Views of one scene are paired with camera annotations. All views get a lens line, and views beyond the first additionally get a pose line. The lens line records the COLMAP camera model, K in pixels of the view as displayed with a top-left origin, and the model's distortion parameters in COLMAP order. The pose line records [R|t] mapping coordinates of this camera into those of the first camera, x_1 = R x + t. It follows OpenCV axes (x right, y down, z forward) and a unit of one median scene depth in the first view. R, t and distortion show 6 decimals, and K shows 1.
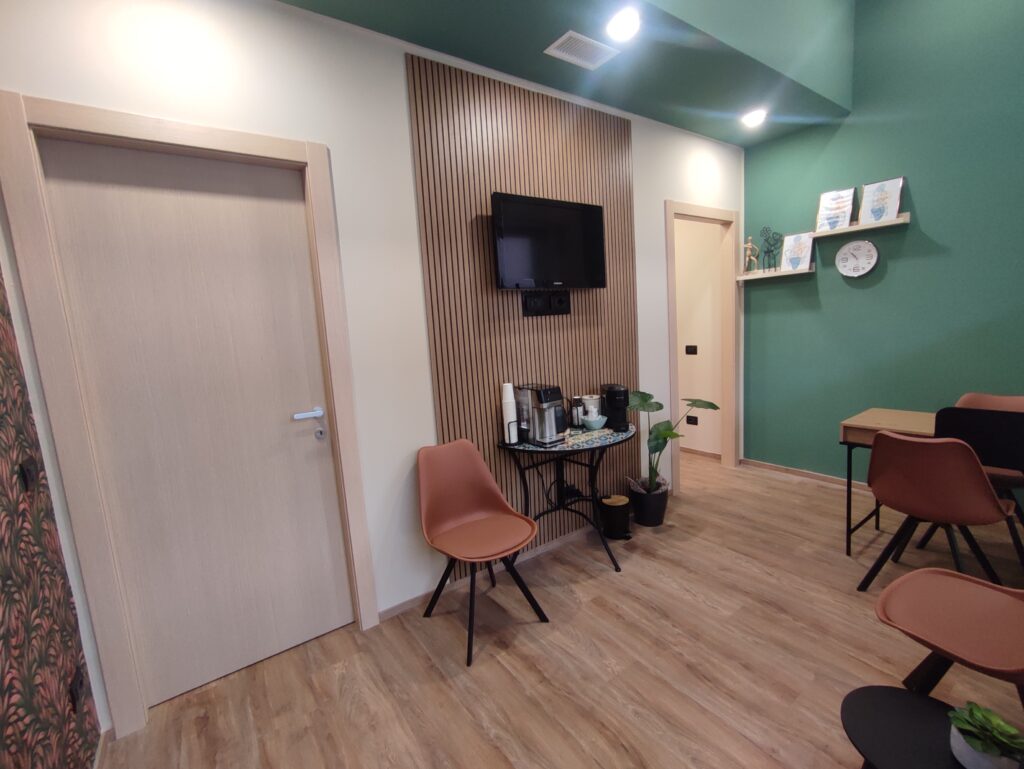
lens RADIAL K [[463.7, 0, 511.0], [0, 463.7, 392.5], [0, 0, 1]] dist [-0.023915, 0.011364]
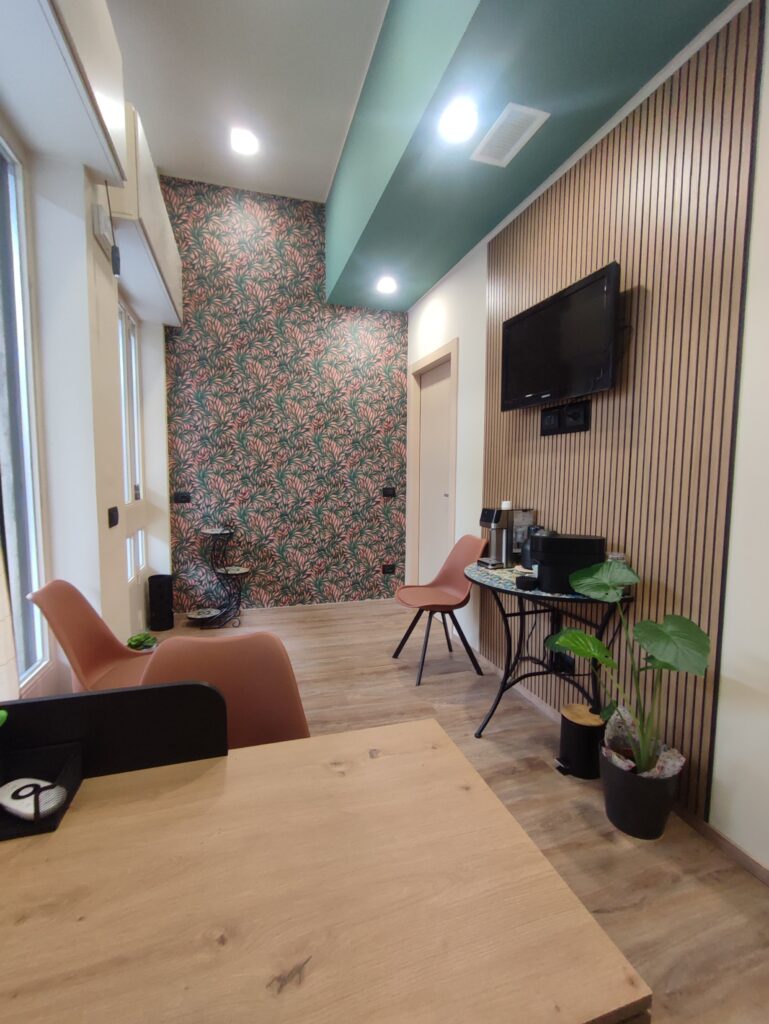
lens RADIAL K [[463.7, 0, 380.2], [0, 463.7, 512.3], [0, 0, 1]] dist [-0.023915, 0.011364]
pose [[-0.325026, 0.151610, -0.933473, 1.054744], [-0.118008, 0.972849, 0.199094, -0.168820], [0.938314, 0.174868, -0.298310, 1.048239]]
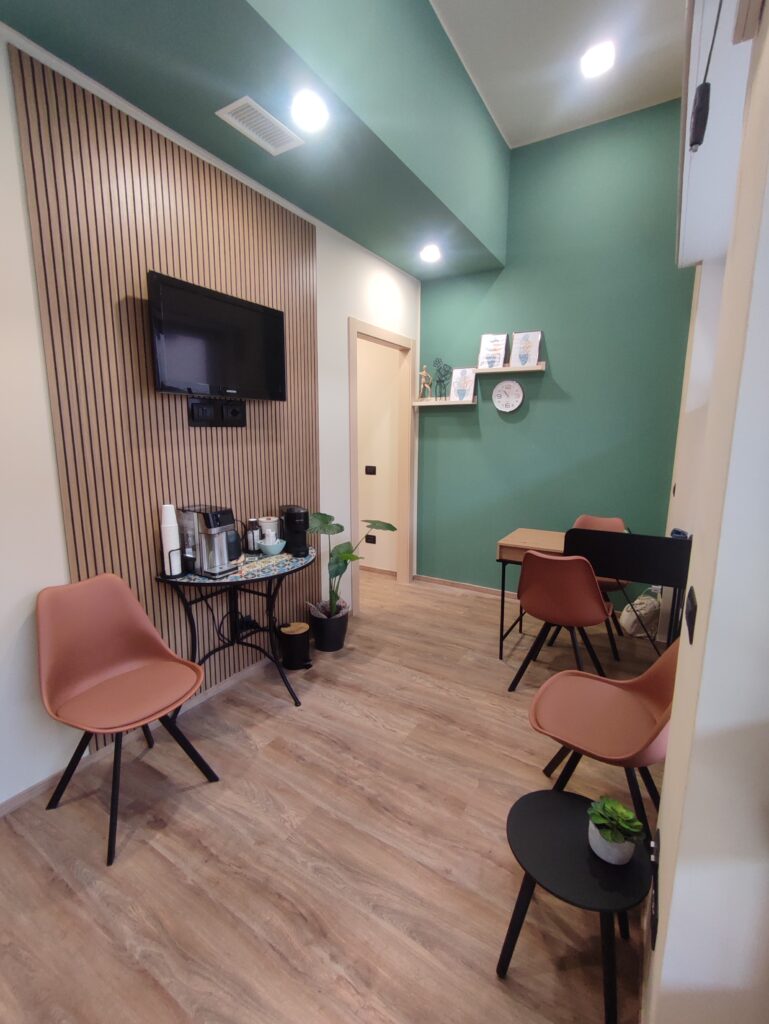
lens RADIAL K [[463.7, 0, 378.2], [0, 463.7, 516.1], [0, 0, 1]] dist [-0.023915, 0.011364]
pose [[0.923914, 0.000683, 0.382599, 0.024657], [-0.007845, 0.999822, 0.017159, -0.015980], [-0.382519, -0.018855, 0.923755, 0.081113]]
